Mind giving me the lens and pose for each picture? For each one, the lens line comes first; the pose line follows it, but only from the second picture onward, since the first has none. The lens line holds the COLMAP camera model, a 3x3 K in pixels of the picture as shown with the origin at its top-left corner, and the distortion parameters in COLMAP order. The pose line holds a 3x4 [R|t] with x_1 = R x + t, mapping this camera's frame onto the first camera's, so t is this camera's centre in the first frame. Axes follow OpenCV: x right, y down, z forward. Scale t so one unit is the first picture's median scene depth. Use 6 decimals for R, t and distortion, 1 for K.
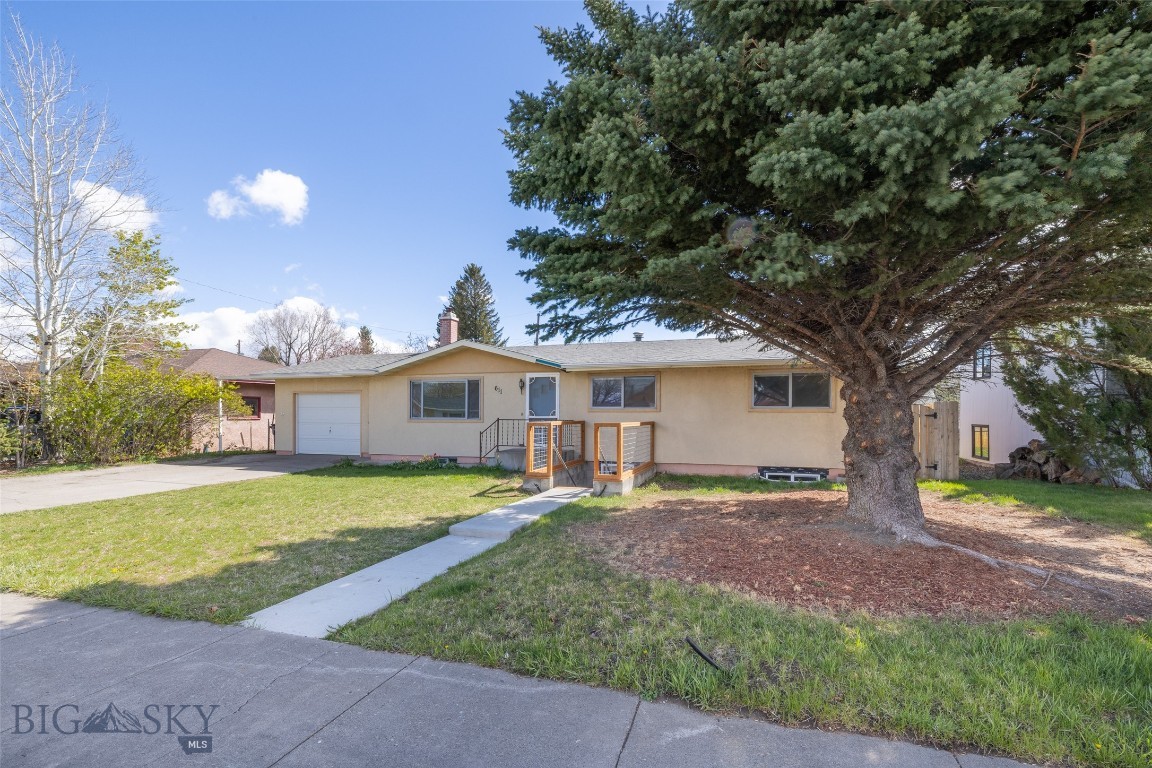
lens RADIAL K [[503.0, 0, 581.2], [0, 503.0, 416.7], [0, 0, 1]] dist [0.000572, -0.000217]
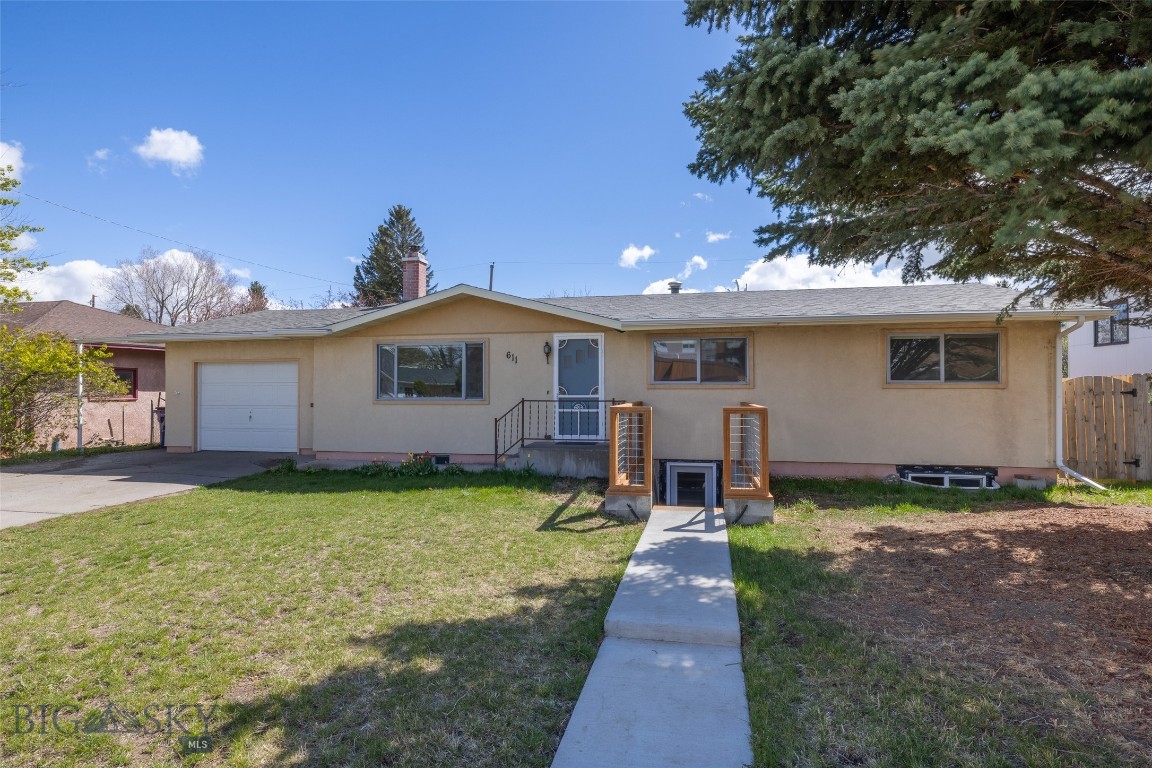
lens RADIAL K [[592.5, 0, 576.6], [0, 592.5, 381.7], [0, 0, 1]] dist [-0.001239, 0.000507]
pose [[0.995749, -0.003082, 0.092053, -0.139357], [0.004618, 0.999853, -0.016482, -0.005517], [-0.091988, 0.016837, 0.995618, 0.161013]]
